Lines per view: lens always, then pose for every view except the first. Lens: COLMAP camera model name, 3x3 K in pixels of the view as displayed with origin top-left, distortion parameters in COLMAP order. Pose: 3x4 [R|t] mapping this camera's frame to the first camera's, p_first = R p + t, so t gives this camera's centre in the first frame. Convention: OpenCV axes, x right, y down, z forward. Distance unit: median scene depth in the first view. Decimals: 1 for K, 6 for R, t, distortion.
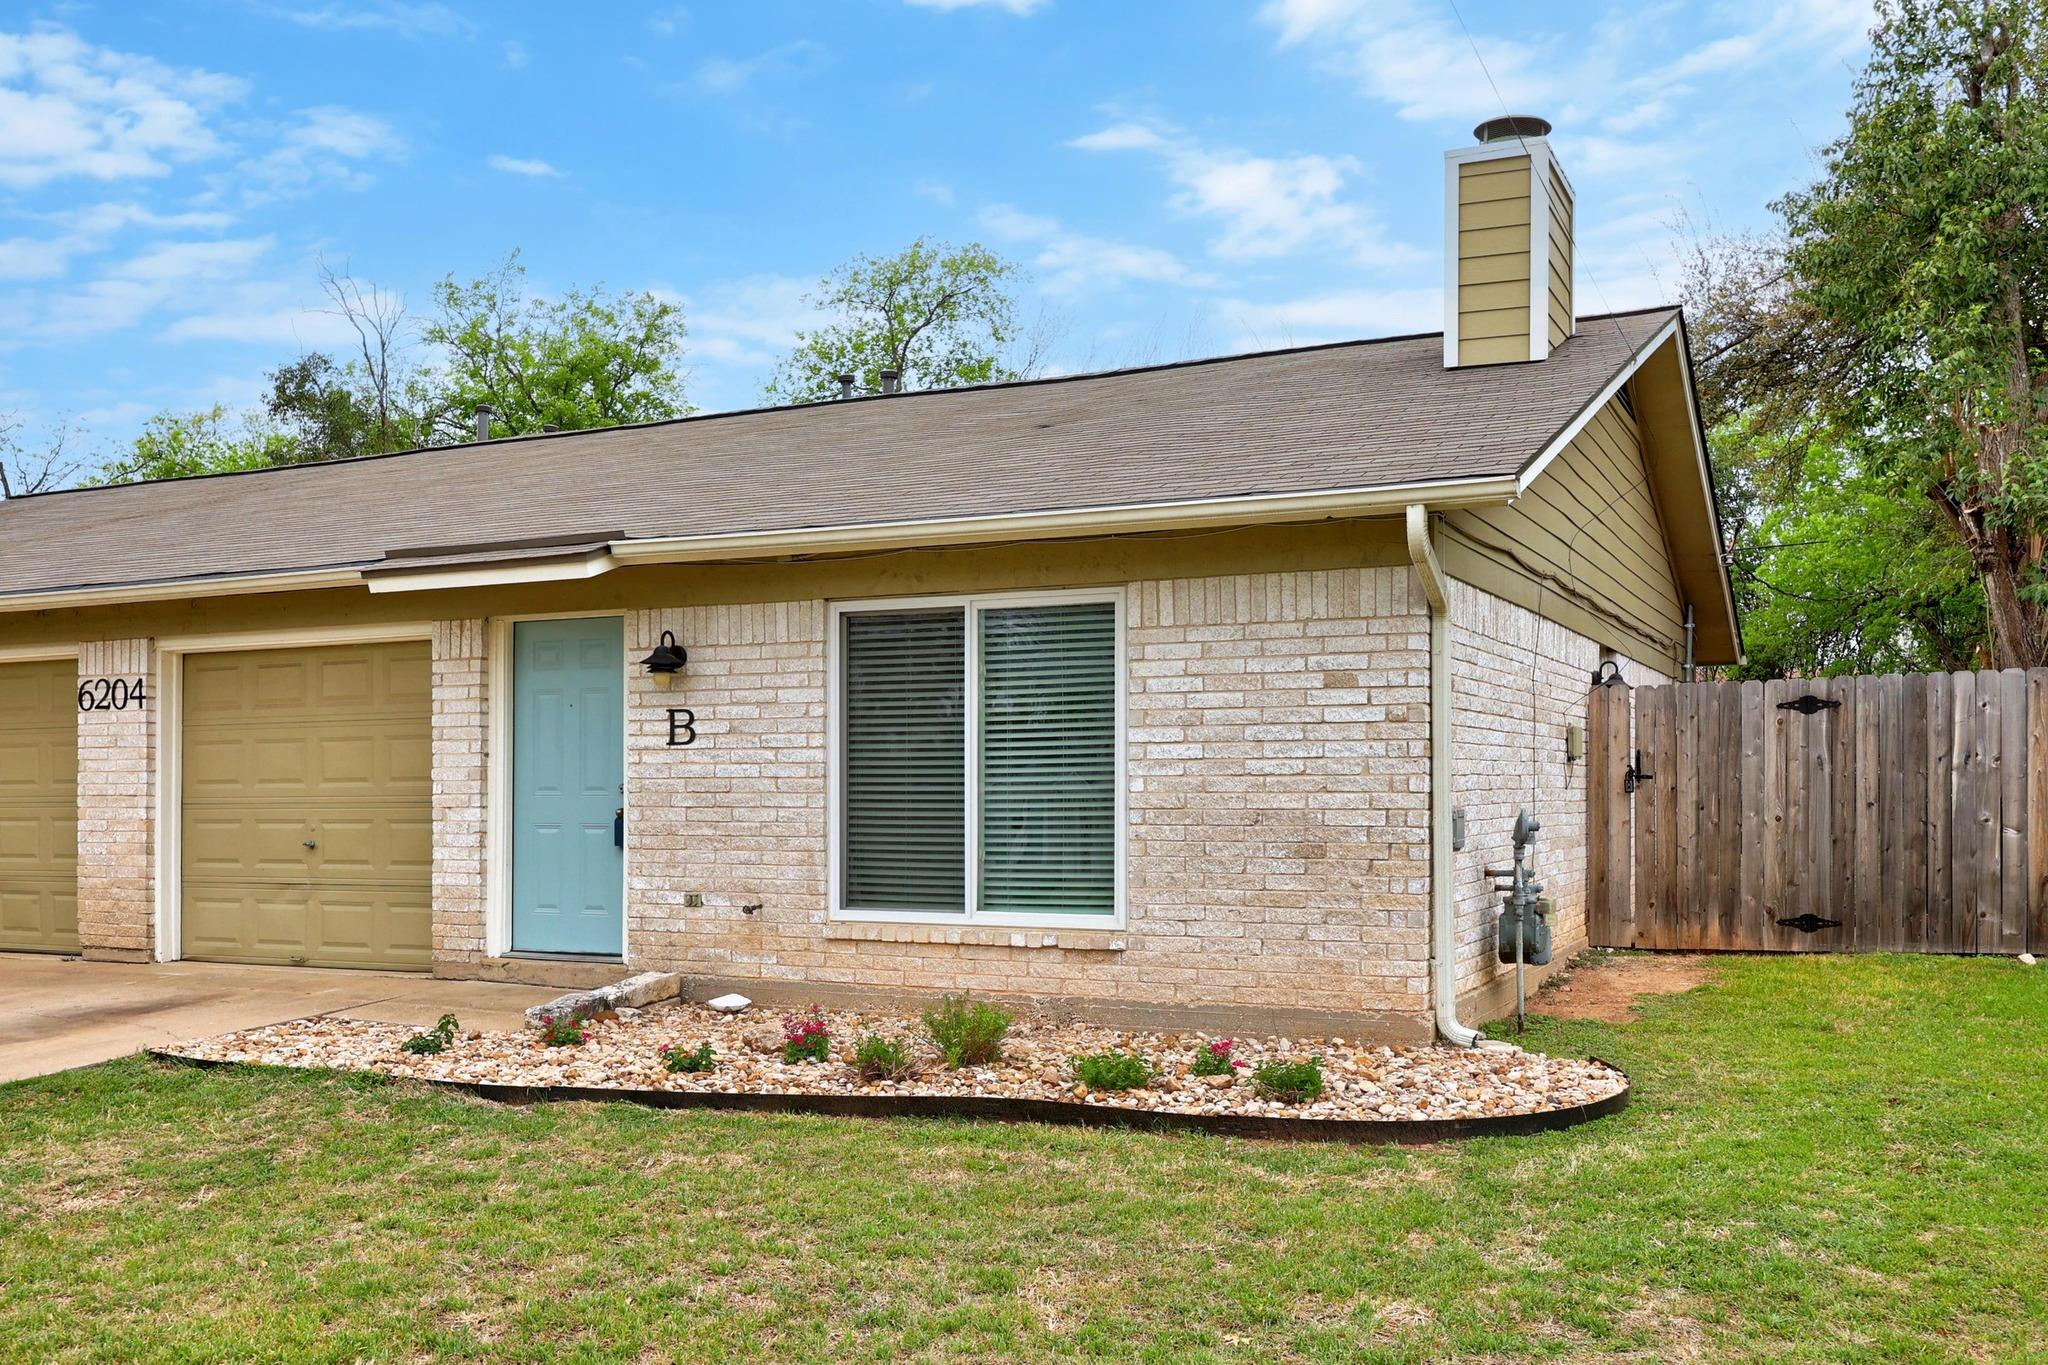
lens RADIAL K [[1778.4, 0, 1024.0], [0, 1778.4, 682.5], [0, 0, 1]] dist [0.000544, 0.001702]
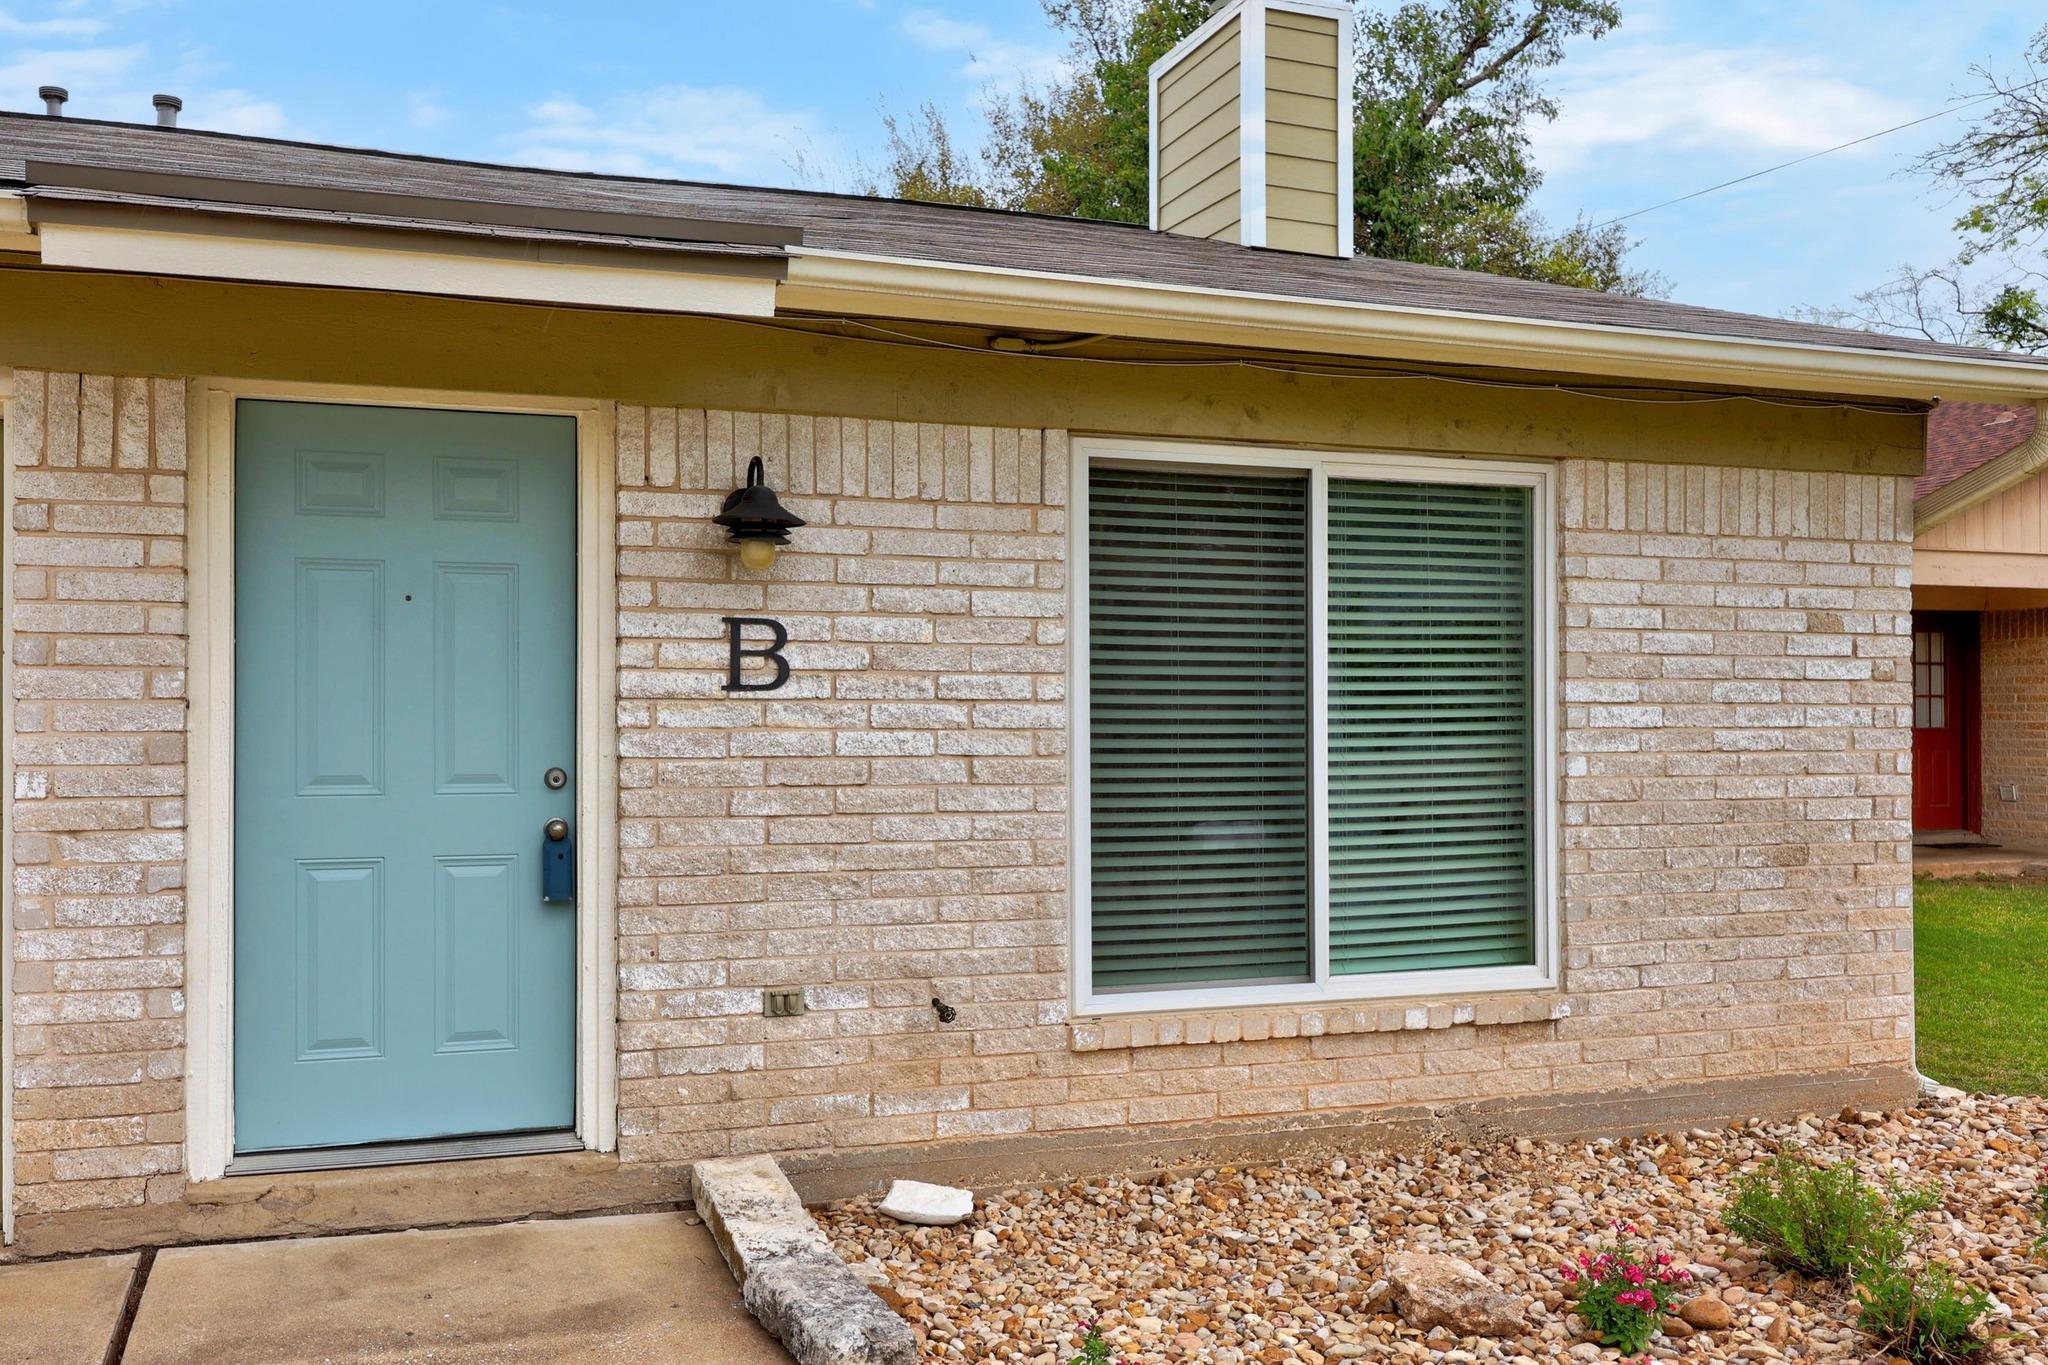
lens RADIAL K [[1778.4, 0, 1024.0], [0, 1778.4, 682.5], [0, 0, 1]] dist [0.000544, 0.001702]
pose [[0.713097, 0.026119, 0.700578, -0.520634], [-0.036700, 0.999326, 0.000099, 0.032271], [-0.700104, -0.025782, 0.713576, 0.639526]]
